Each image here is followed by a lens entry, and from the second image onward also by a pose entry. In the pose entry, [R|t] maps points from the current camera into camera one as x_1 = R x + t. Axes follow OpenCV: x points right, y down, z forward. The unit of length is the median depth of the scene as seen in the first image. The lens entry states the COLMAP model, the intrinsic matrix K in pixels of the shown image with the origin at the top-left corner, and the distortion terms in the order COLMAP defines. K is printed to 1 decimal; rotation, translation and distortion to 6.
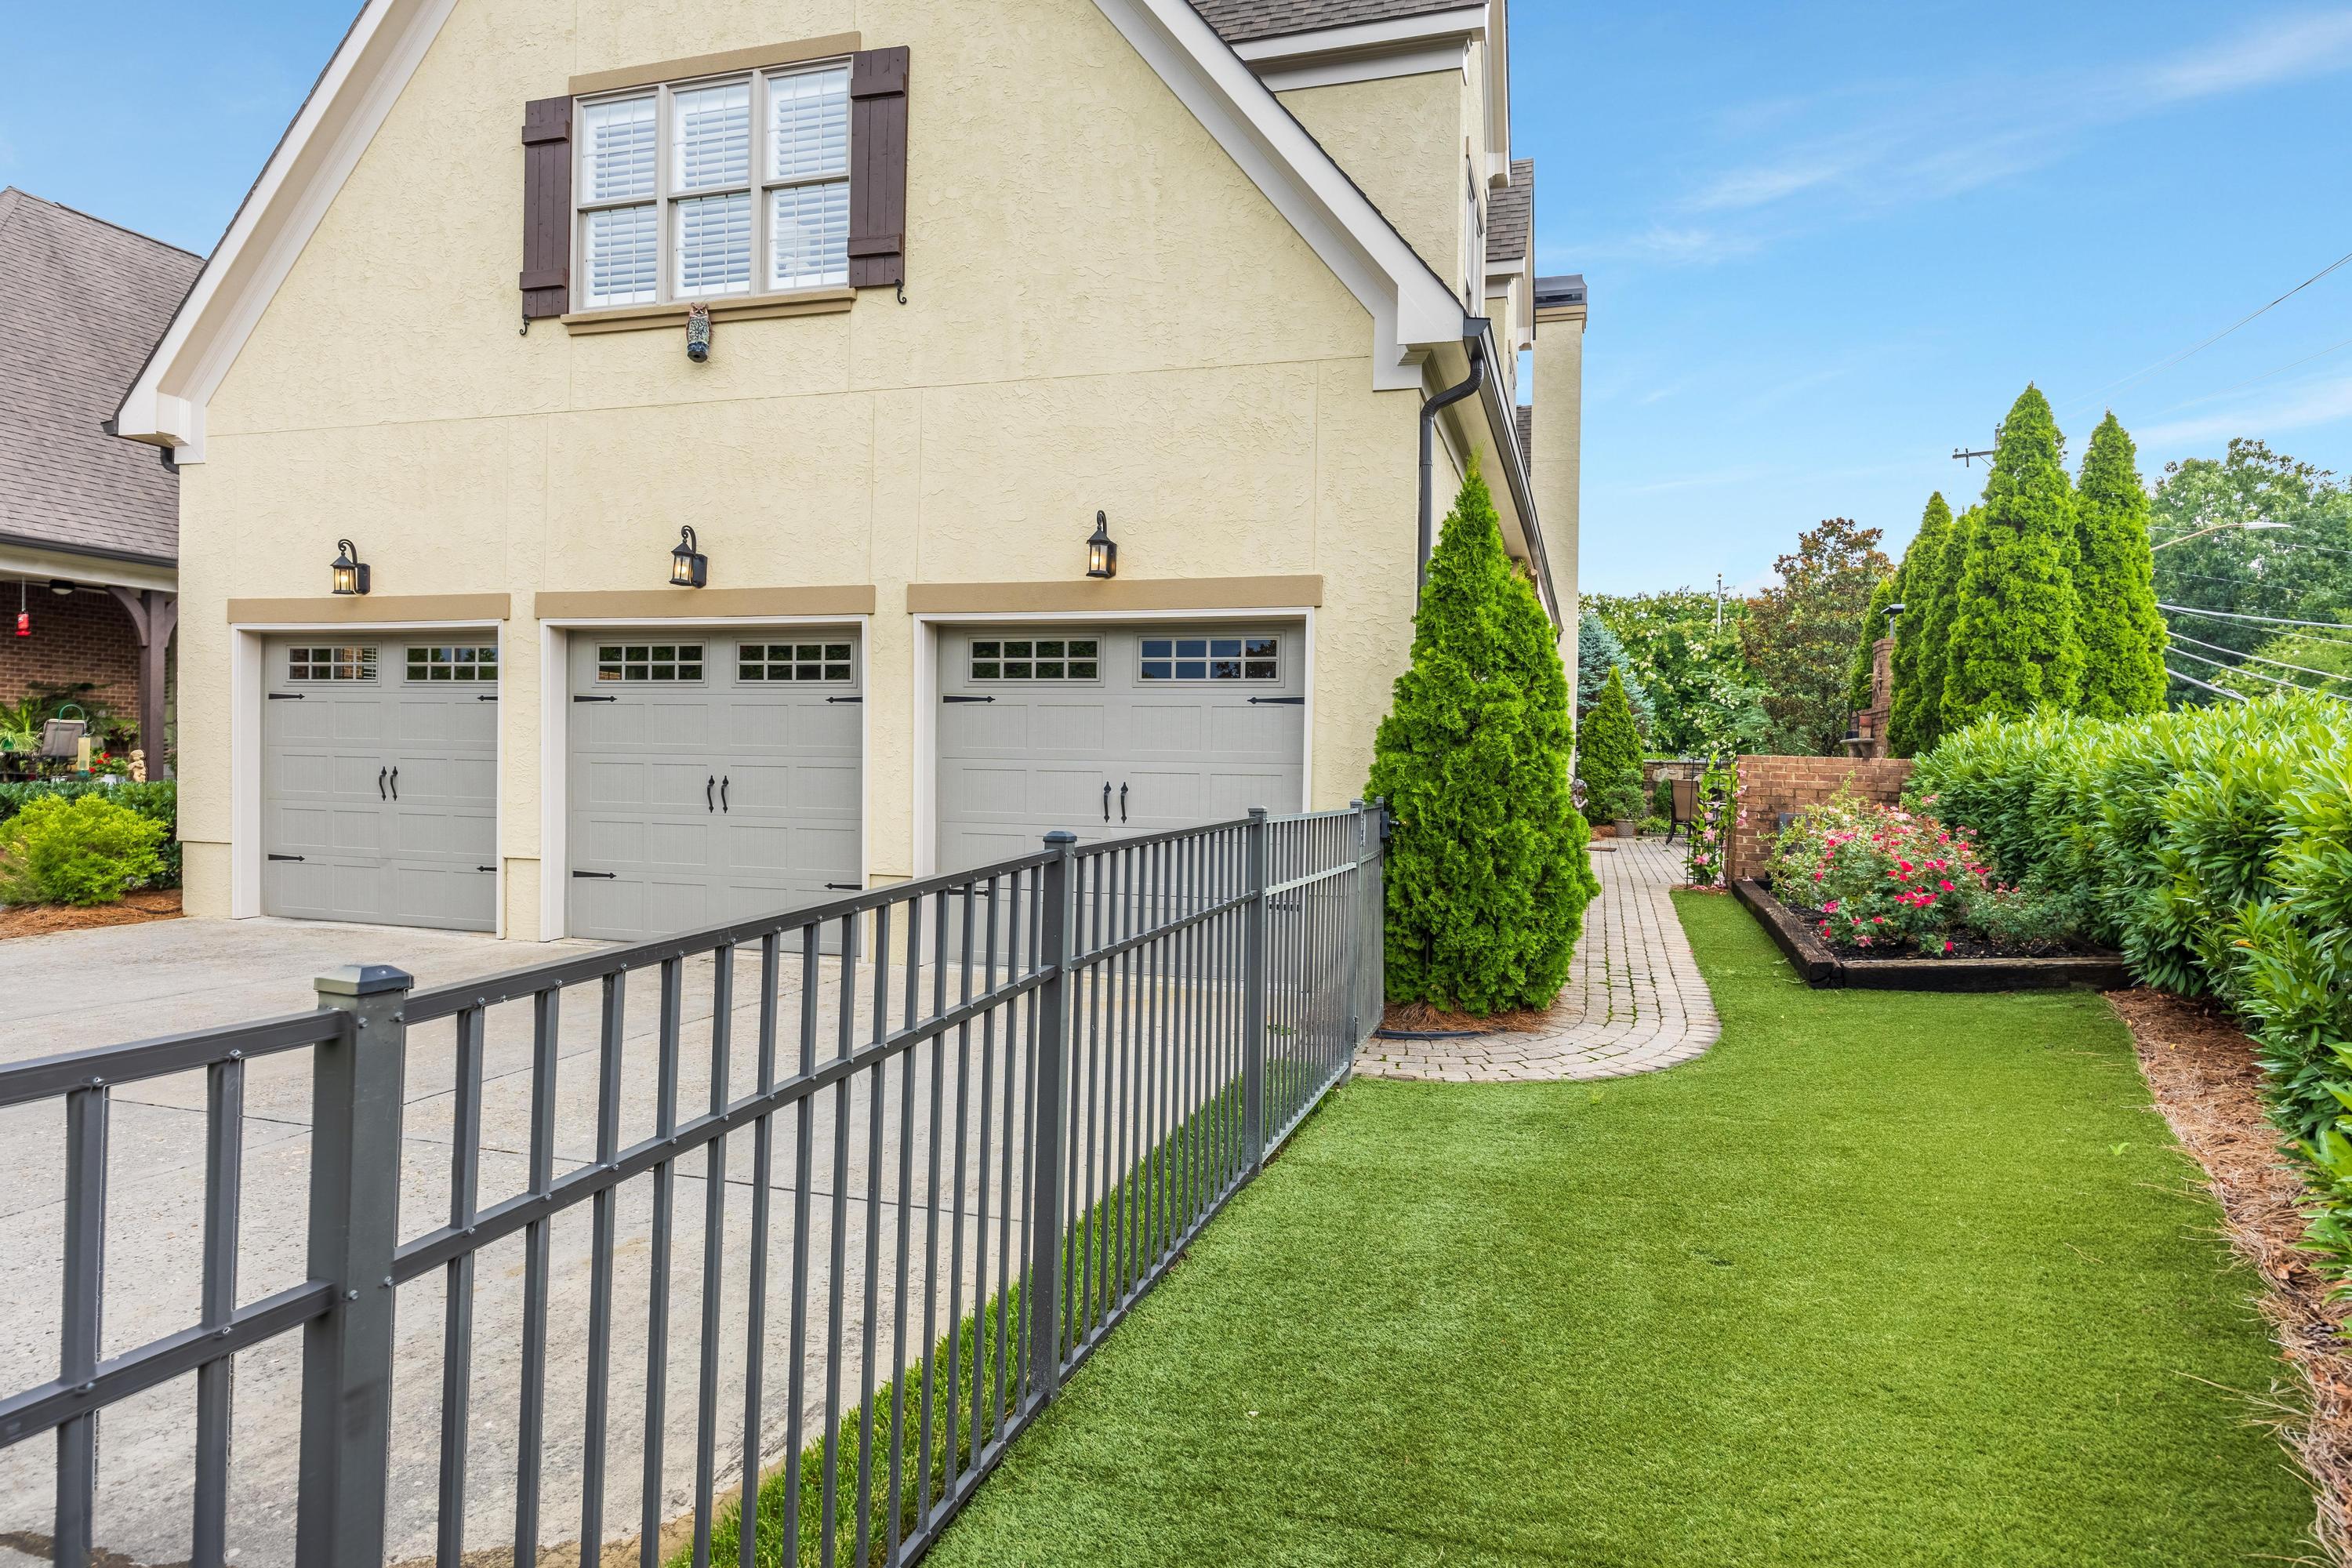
lens RADIAL K [[1411.7, 0, 1175.2], [0, 1411.7, 778.4], [0, 0, 1]] dist [-0.002080, 0.001821]
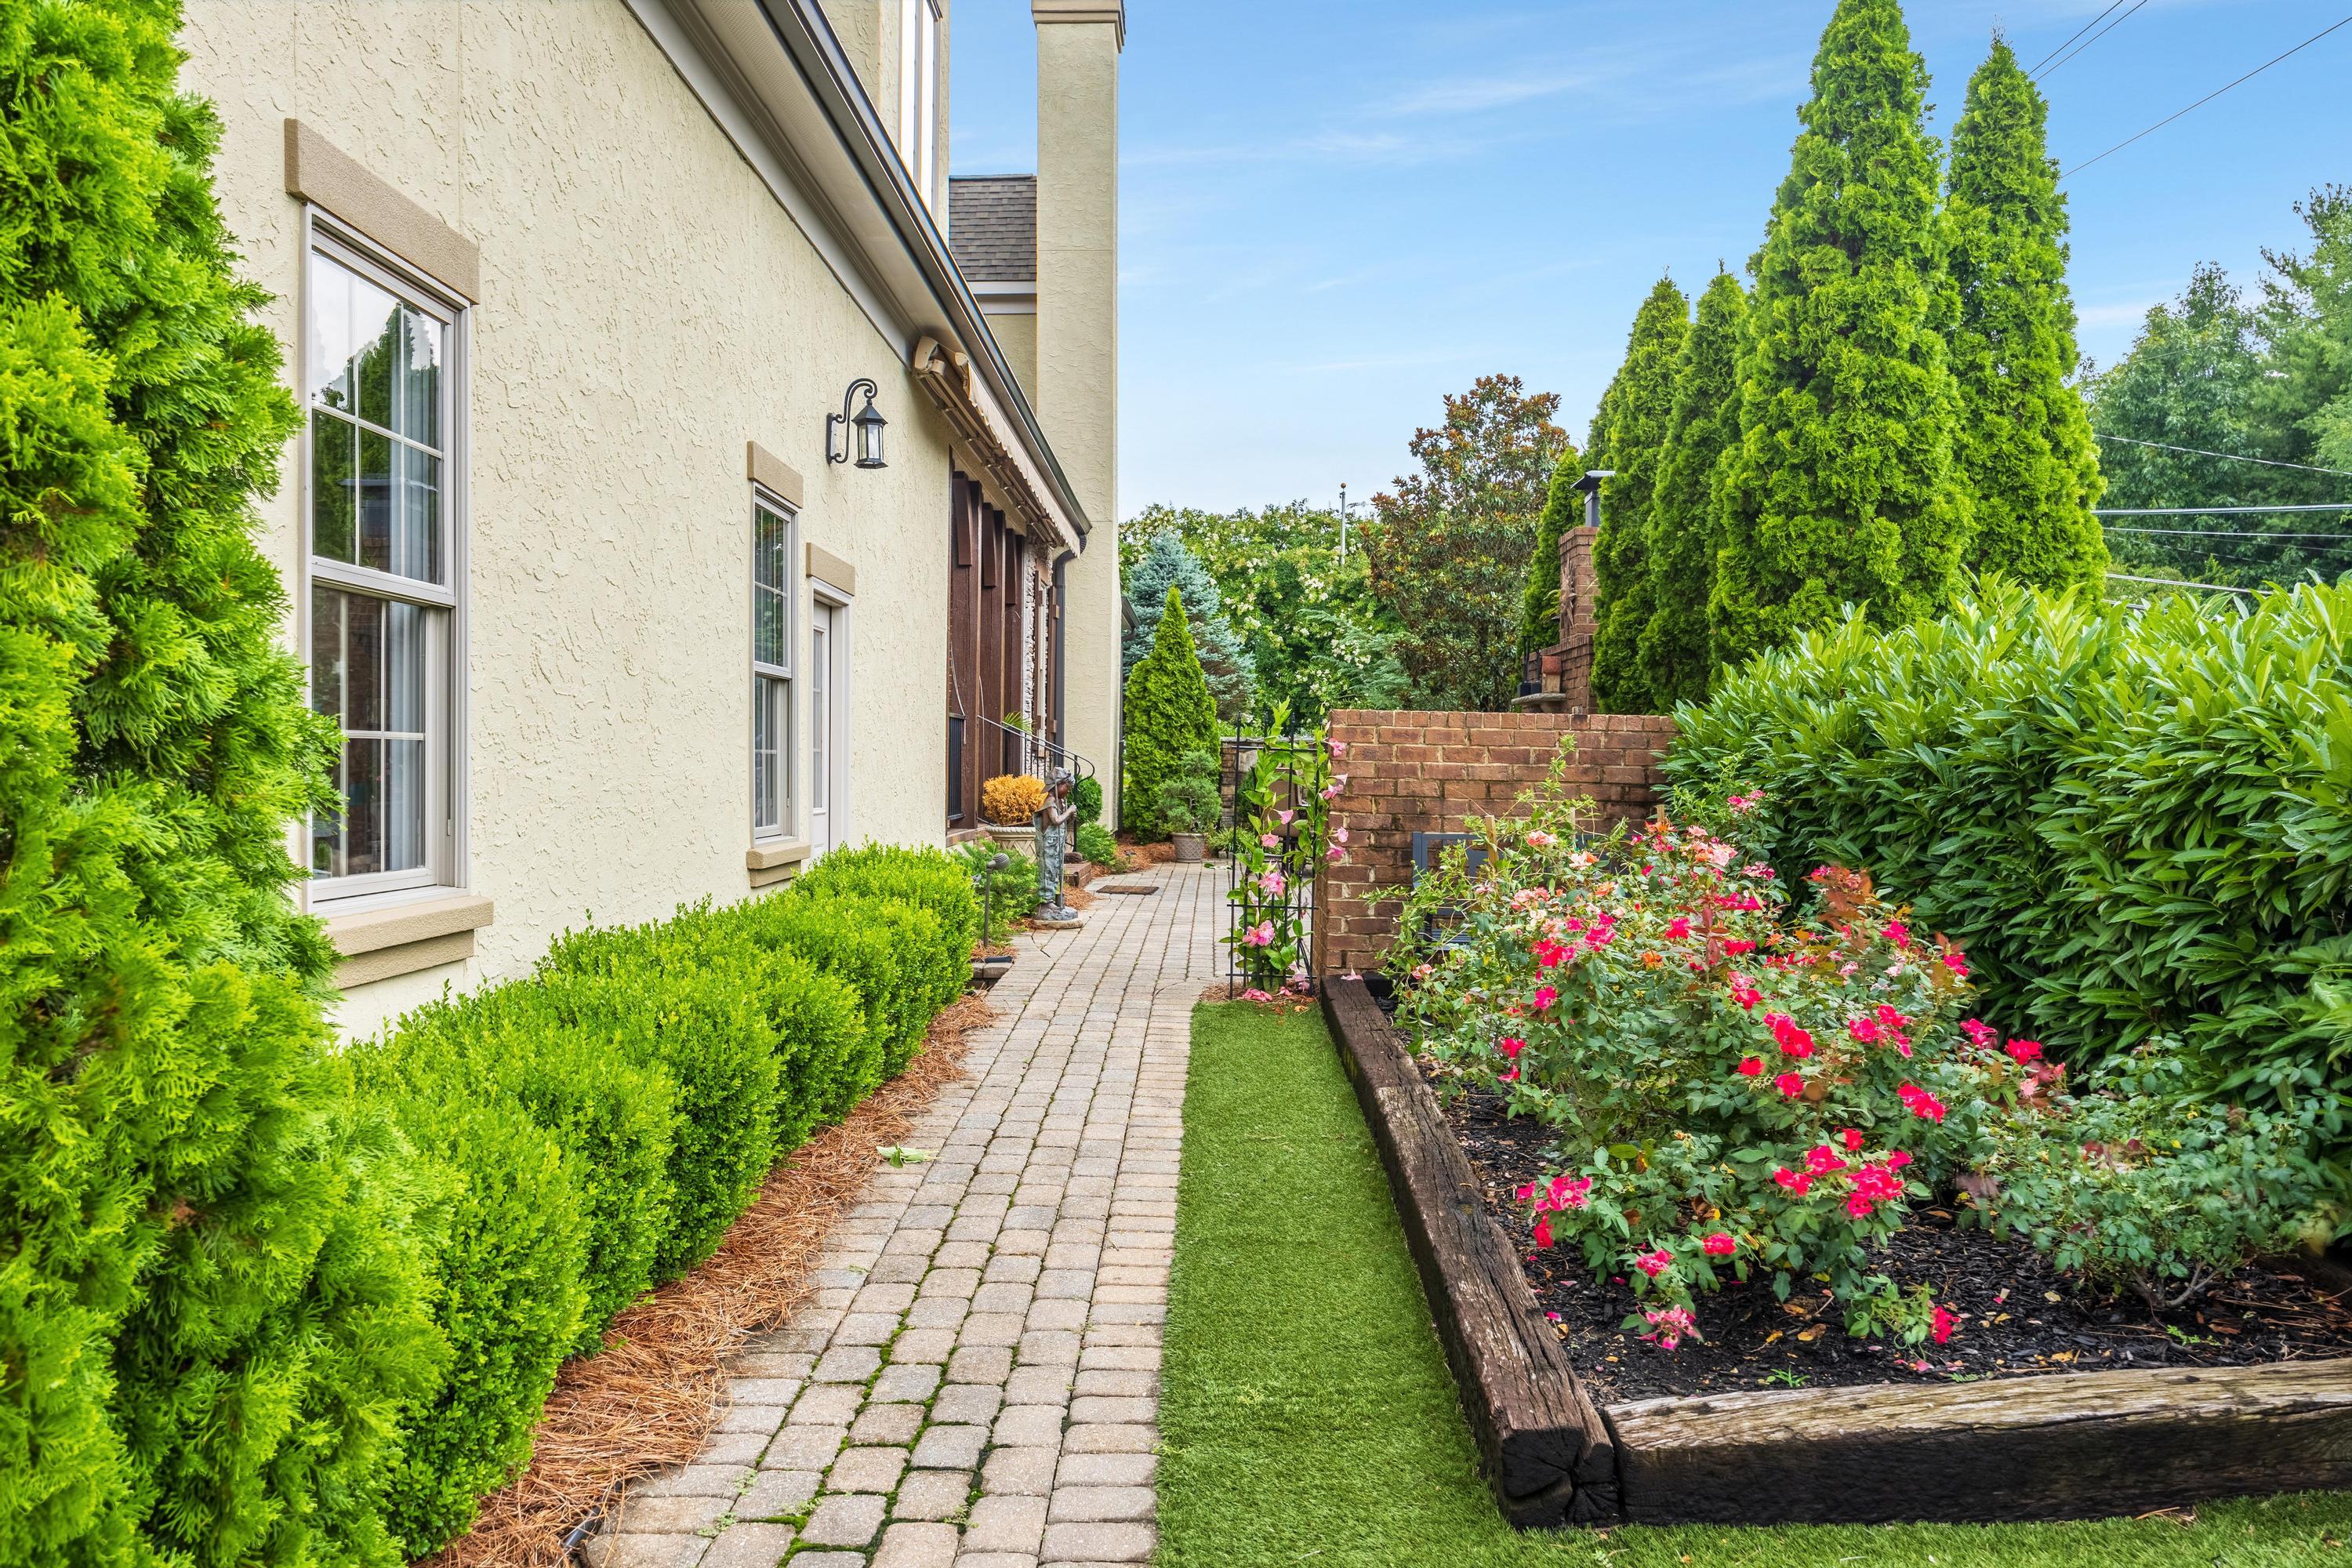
lens RADIAL K [[1801.1, 0, 1176.7], [0, 1801.1, 785.0], [0, 0, 1]] dist [-0.001067, -0.002121]
pose [[0.964622, -0.014468, 0.263241, 0.101656], [0.012907, 0.999887, 0.007656, 0.001660], [-0.263322, -0.003987, 0.964700, 0.230956]]
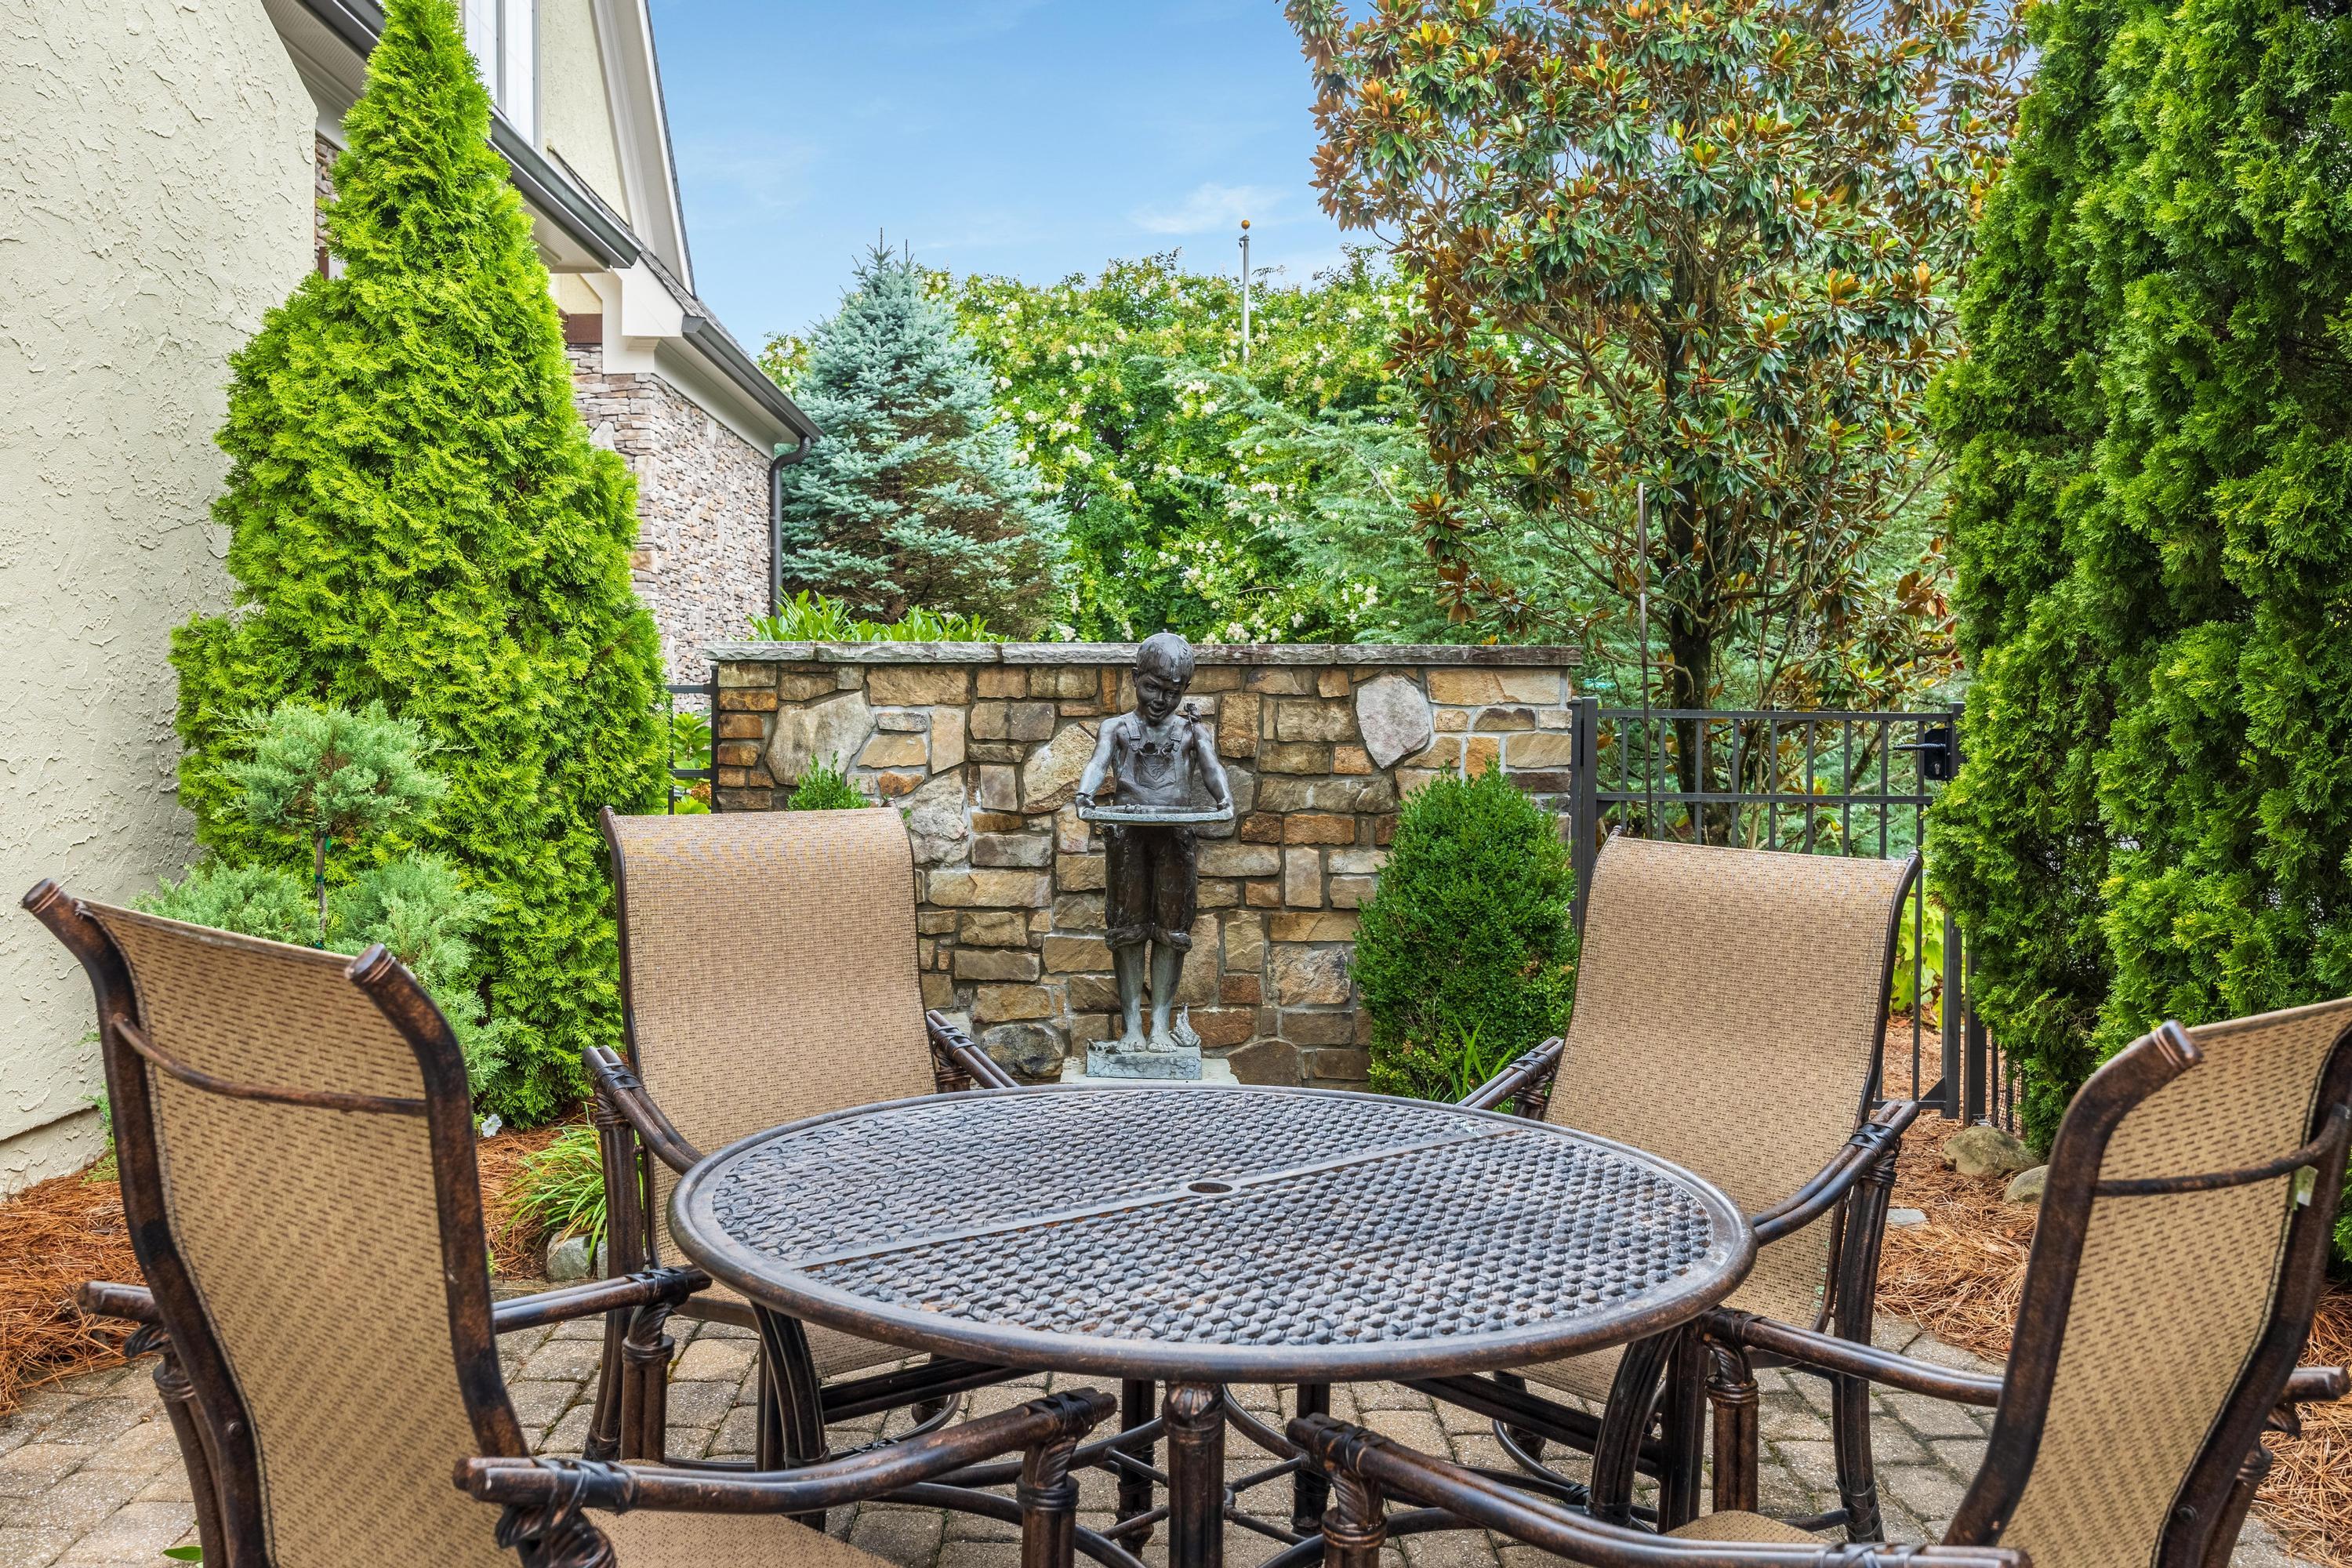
lens RADIAL K [[1958.5, 0, 1176.5], [0, 1958.5, 780.2], [0, 0, 1]] dist [-0.002037, -0.000460]
pose [[0.949507, -0.029863, 0.312322, 0.319187], [0.020686, 0.999253, 0.032655, -0.004720], [-0.313063, -0.024546, 0.949415, 0.802544]]
